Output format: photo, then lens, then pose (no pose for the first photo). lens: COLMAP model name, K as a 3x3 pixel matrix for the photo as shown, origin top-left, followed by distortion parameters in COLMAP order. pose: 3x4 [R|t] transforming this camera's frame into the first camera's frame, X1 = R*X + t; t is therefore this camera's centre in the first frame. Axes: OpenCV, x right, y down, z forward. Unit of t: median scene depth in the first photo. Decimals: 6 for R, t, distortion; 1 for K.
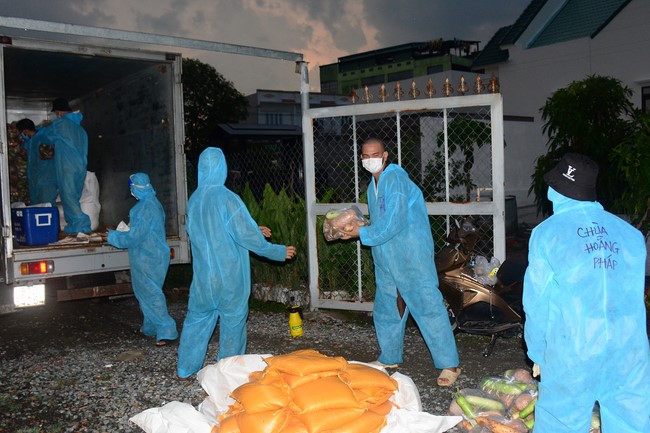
lens RADIAL K [[650.2, 0, 325.0], [0, 650.2, 216.5], [0, 0, 1]] dist [-0.069742, 0.006528]
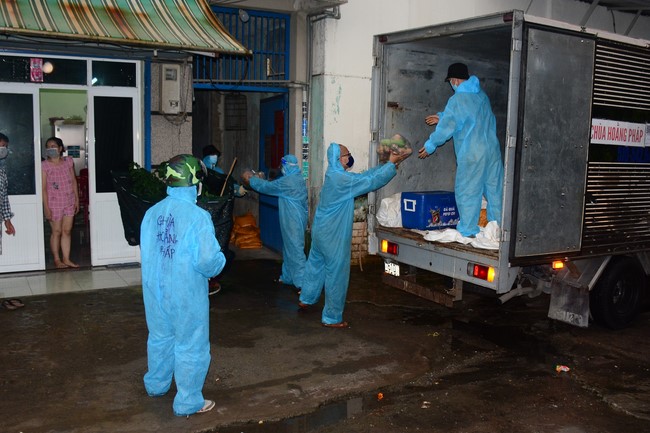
lens RADIAL K [[650.2, 0, 325.0], [0, 650.2, 216.5], [0, 0, 1]] dist [-0.069742, 0.006528]
pose [[-0.148221, 0.159518, -0.976004, 0.607083], [-0.067554, 0.982967, 0.170915, -0.146805], [0.986644, 0.091266, -0.134920, 1.001393]]
